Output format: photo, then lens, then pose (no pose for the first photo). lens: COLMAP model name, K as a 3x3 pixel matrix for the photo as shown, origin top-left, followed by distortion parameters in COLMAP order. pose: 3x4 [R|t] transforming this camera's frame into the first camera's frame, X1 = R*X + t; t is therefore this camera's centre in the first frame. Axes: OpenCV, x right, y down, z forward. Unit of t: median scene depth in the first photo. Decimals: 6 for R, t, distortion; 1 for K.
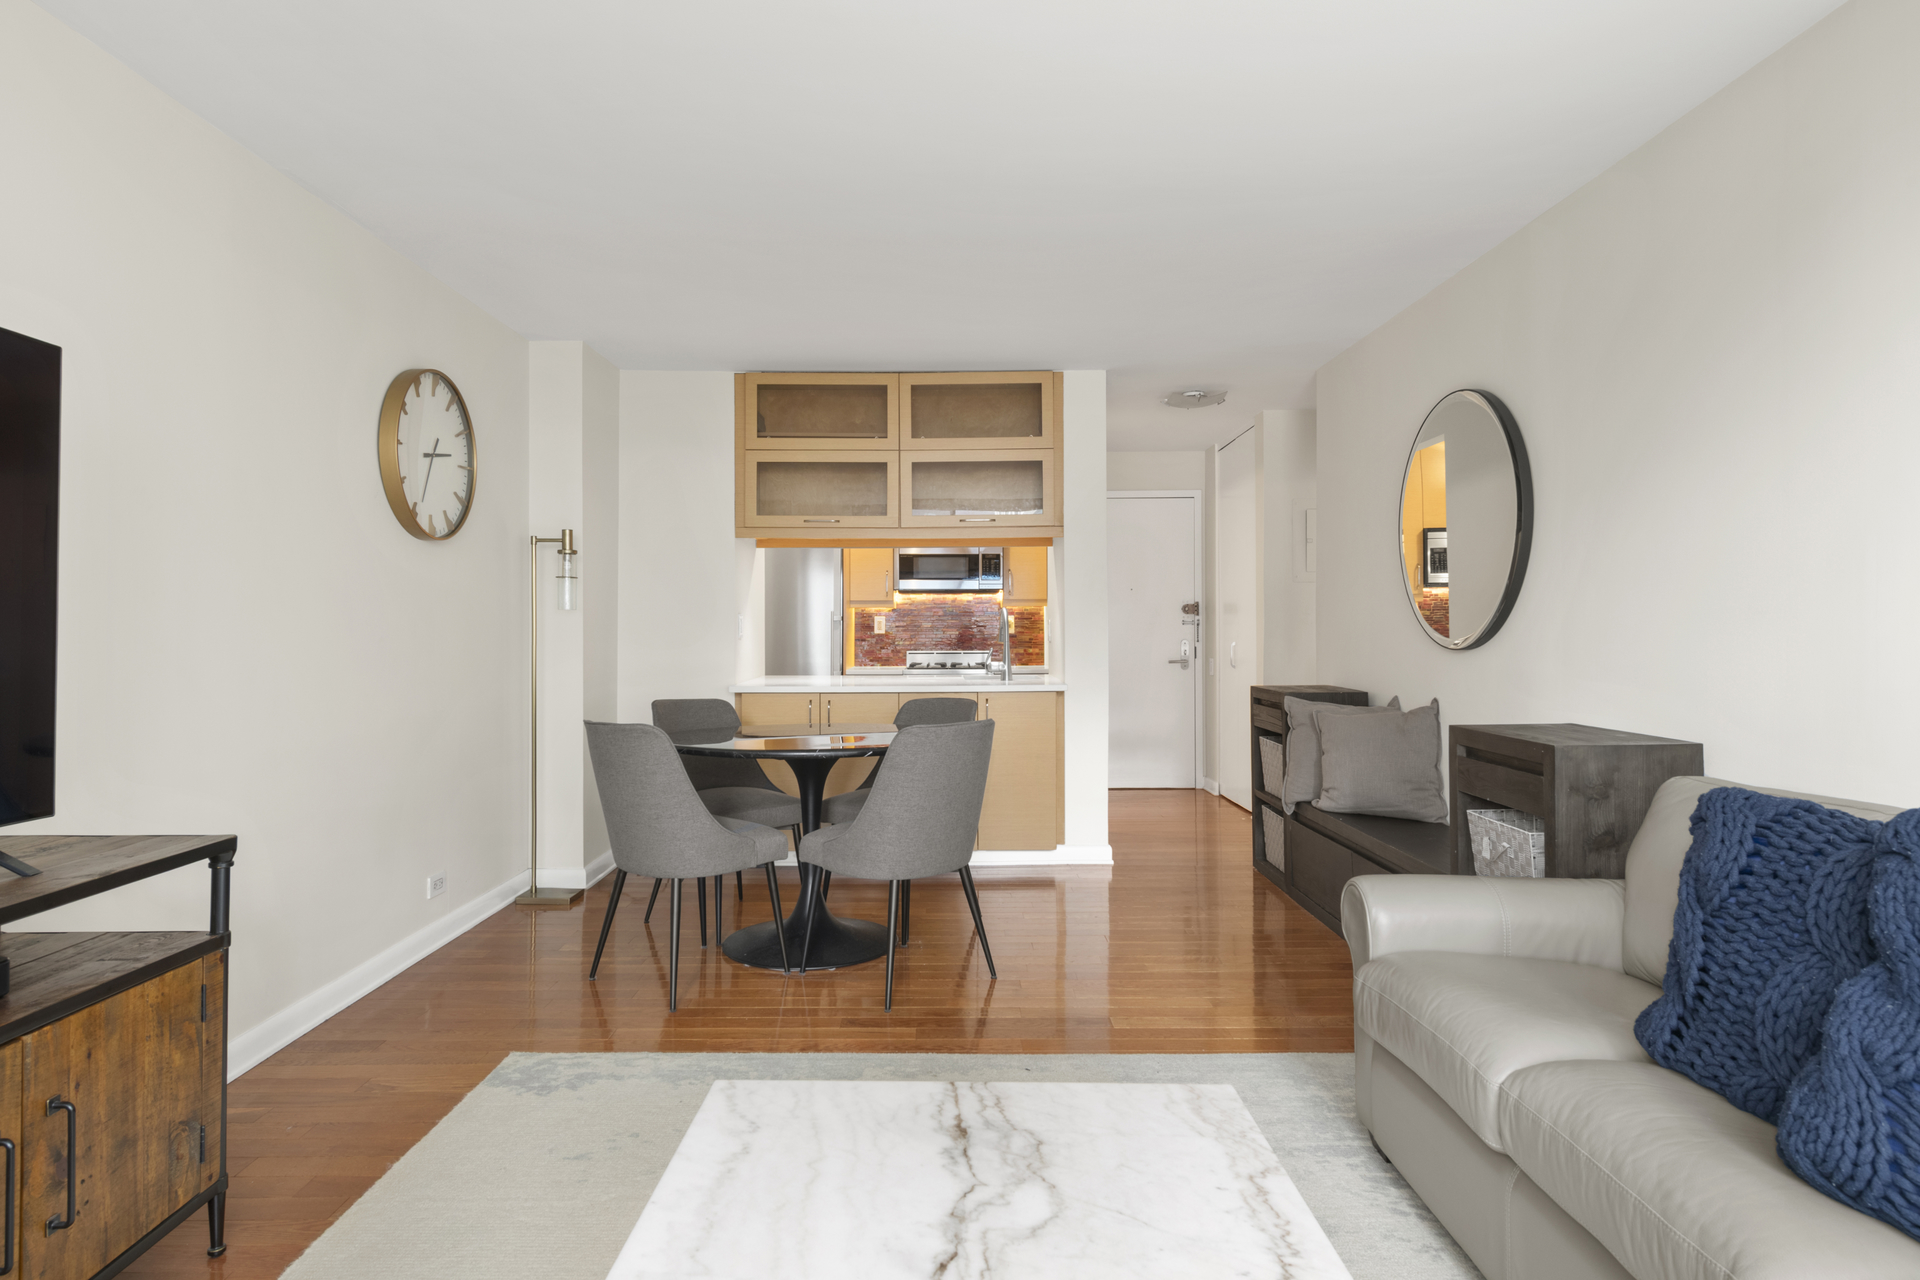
lens RADIAL K [[1086.5, 0, 957.2], [0, 1086.5, 635.2], [0, 0, 1]] dist [0.001375, 0.000112]
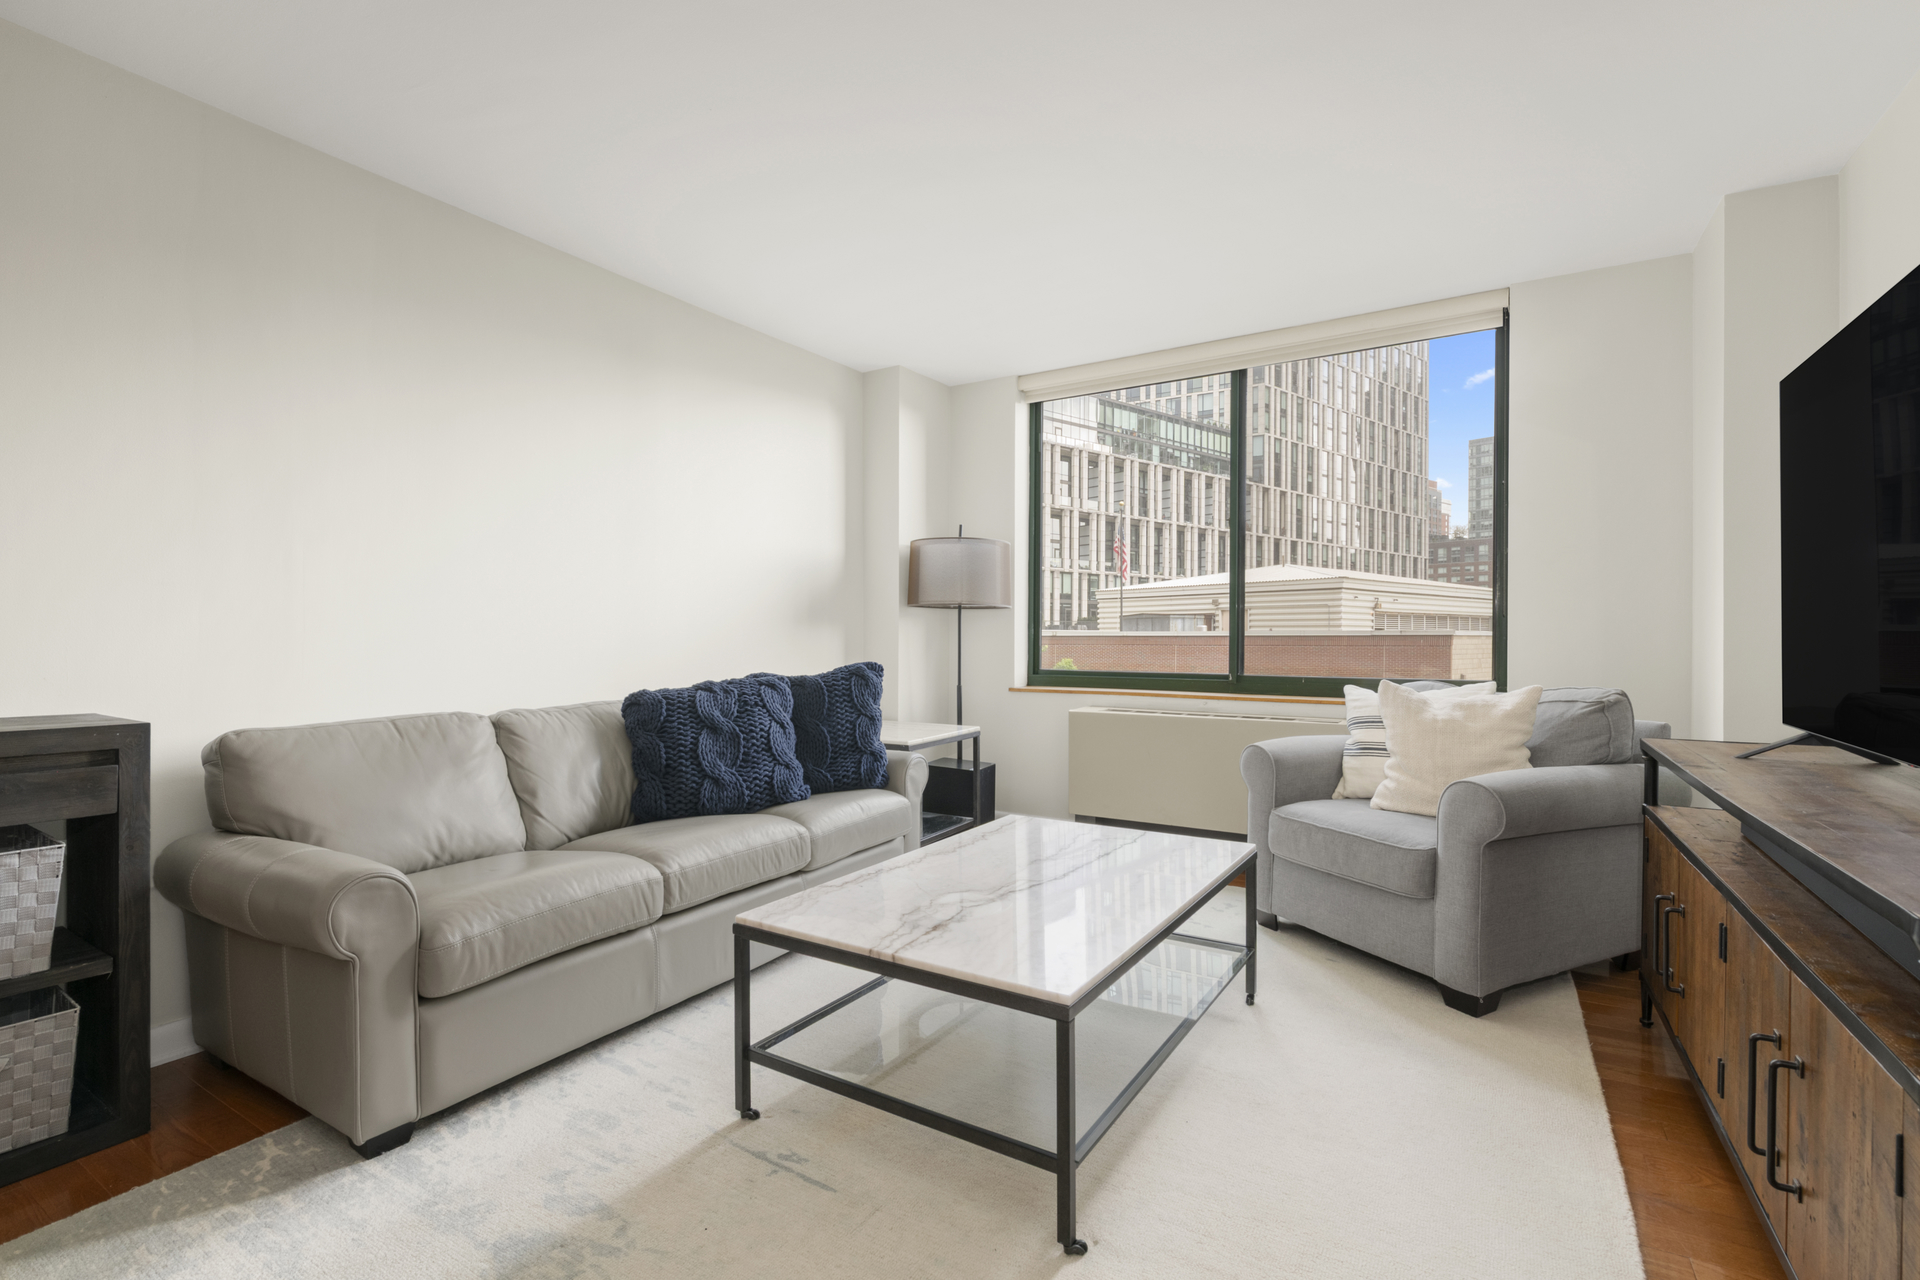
lens RADIAL K [[862.9, 0, 958.0], [0, 862.9, 641.8], [0, 0, 1]] dist [0.001255, 0.000051]
pose [[-0.843293, -0.010741, 0.537347, -0.653301], [-0.007771, 0.999939, 0.007792, 0.047929], [-0.537398, 0.002395, -0.843325, 1.966461]]
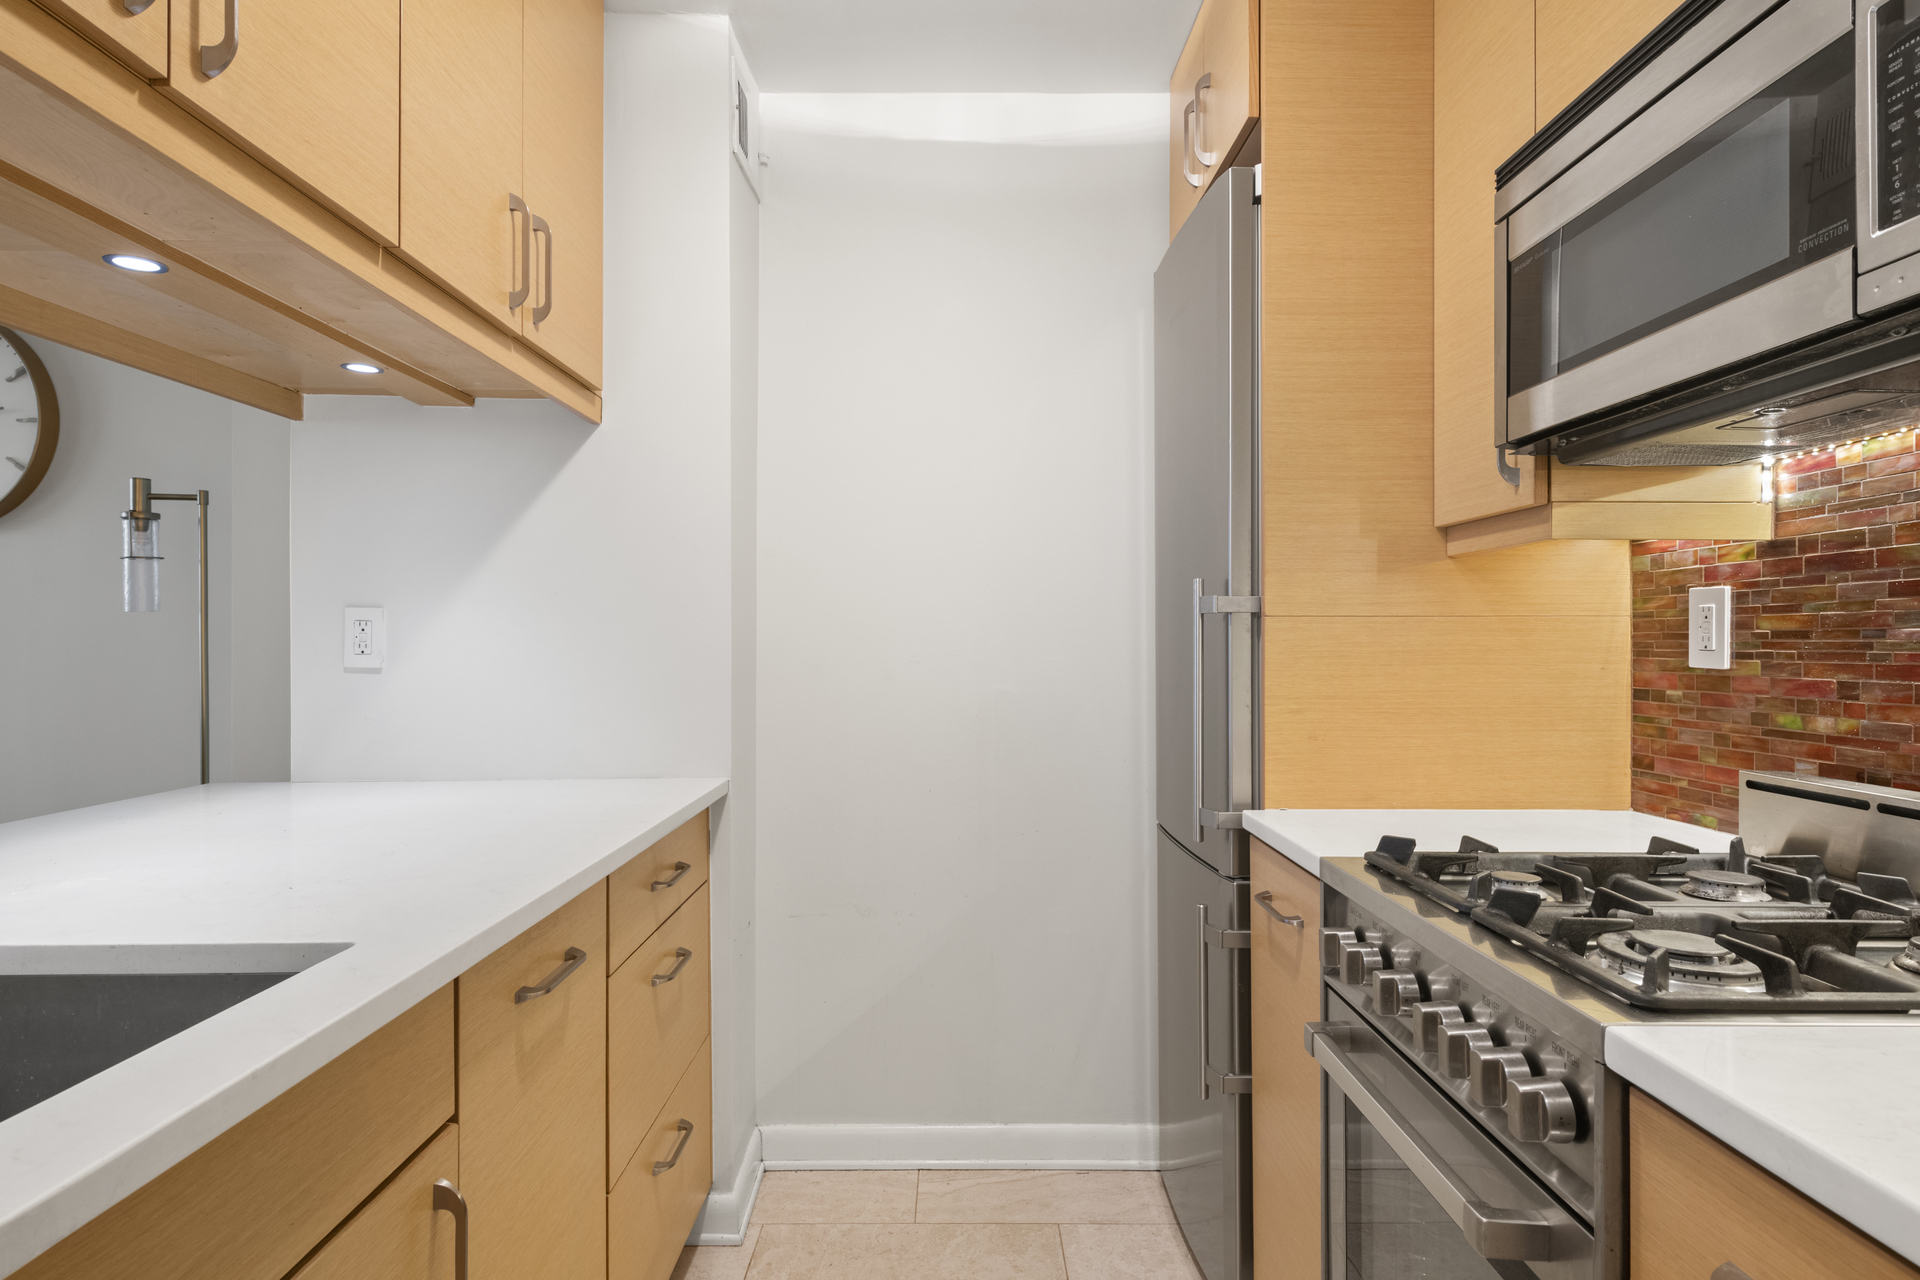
lens RADIAL K [[1086.5, 0, 962.5], [0, 1086.5, 632.8], [0, 0, 1]] dist [0.001375, 0.000112]
pose [[0.009675, 0.000357, -0.999953, 0.648196], [0.000033, 1.000000, 0.000358, -0.039571], [0.999953, -0.000036, 0.009675, 3.974476]]
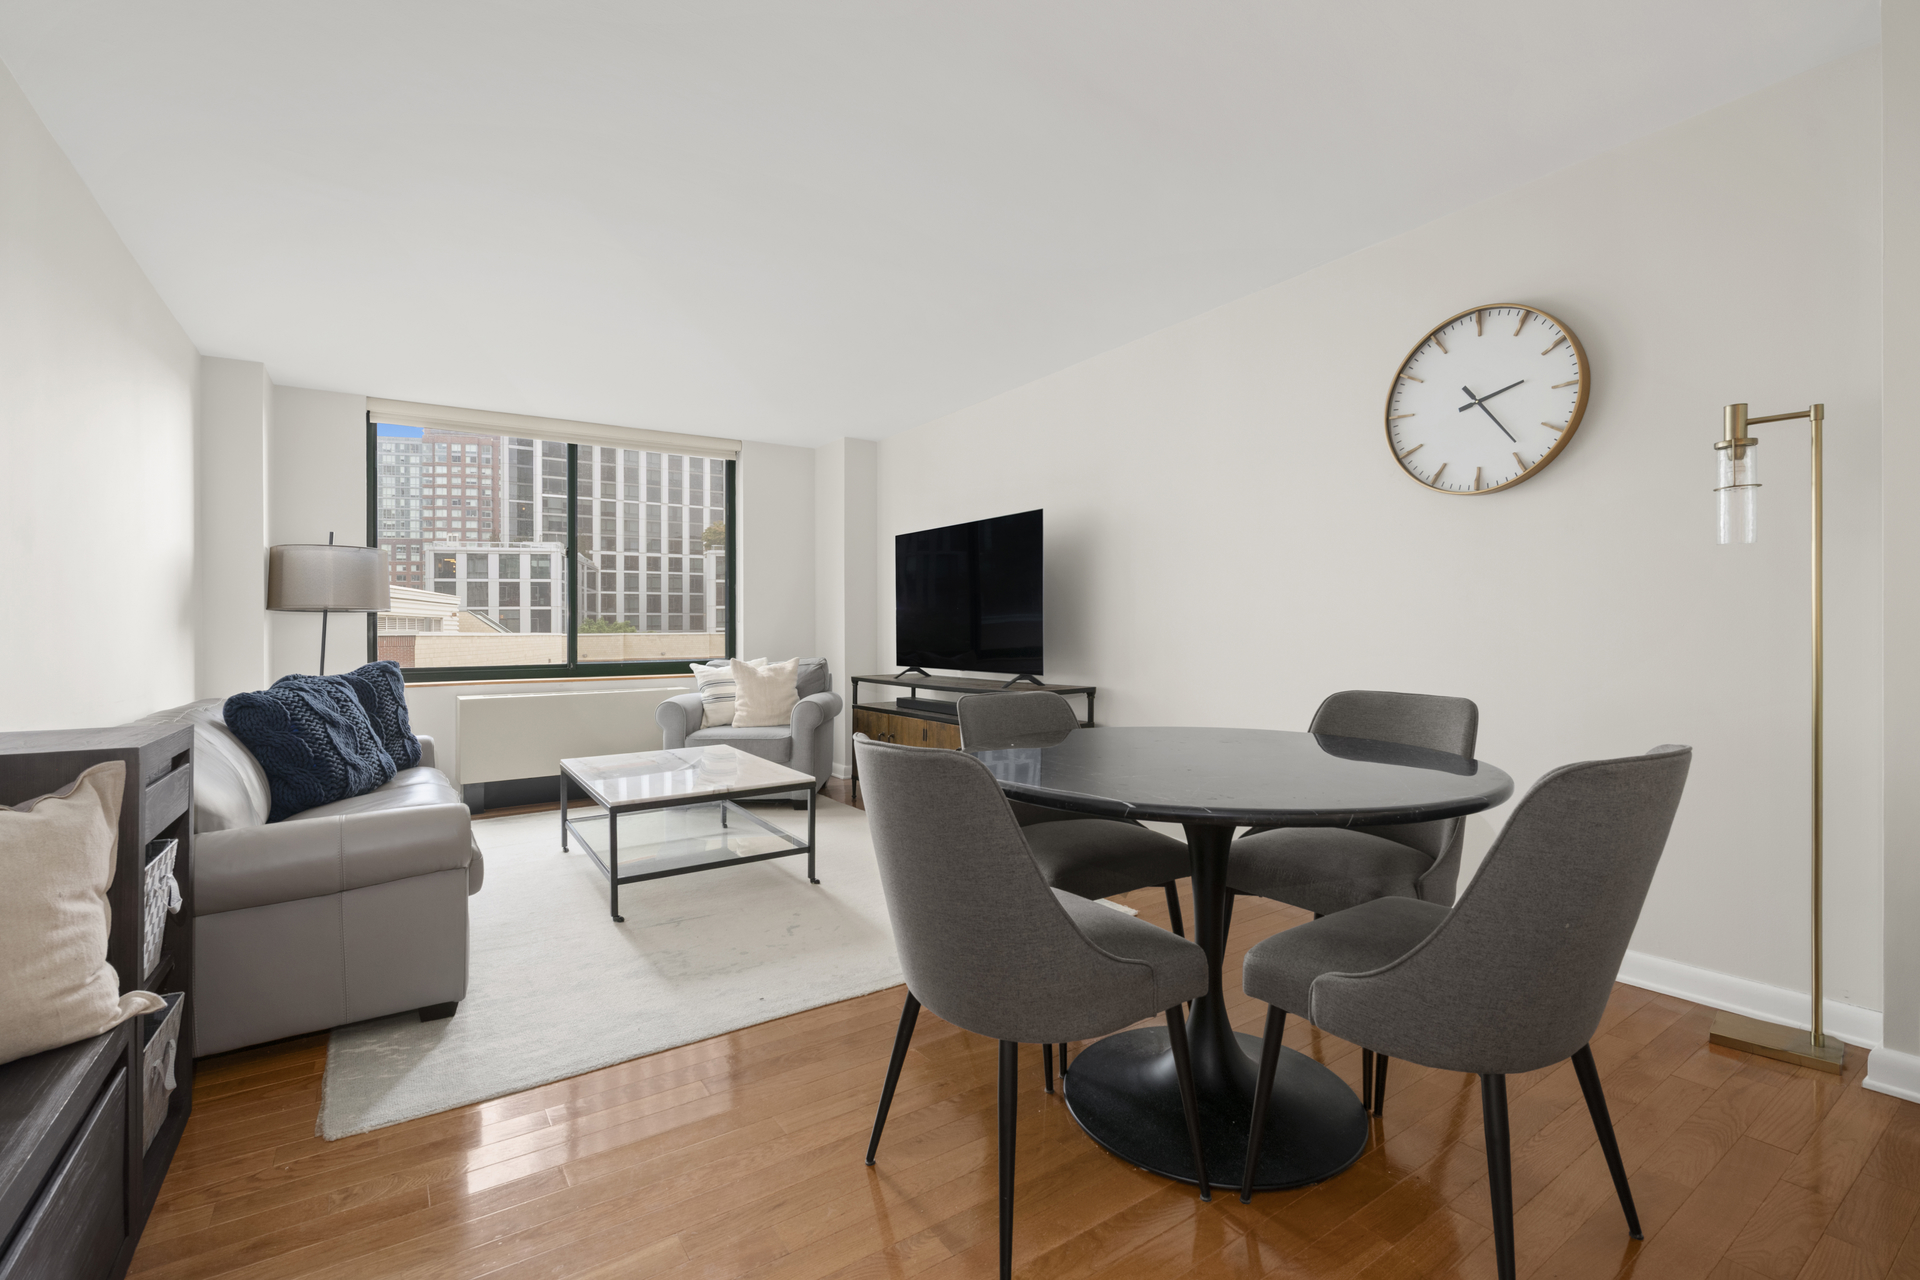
lens RADIAL K [[862.9, 0, 960.9], [0, 862.9, 637.9], [0, 0, 1]] dist [0.001255, 0.000051]
pose [[-0.834793, 0.004711, -0.550544, 0.606124], [0.005094, 0.999987, 0.000832, 0.057128], [0.550540, -0.002110, -0.834806, 3.163838]]
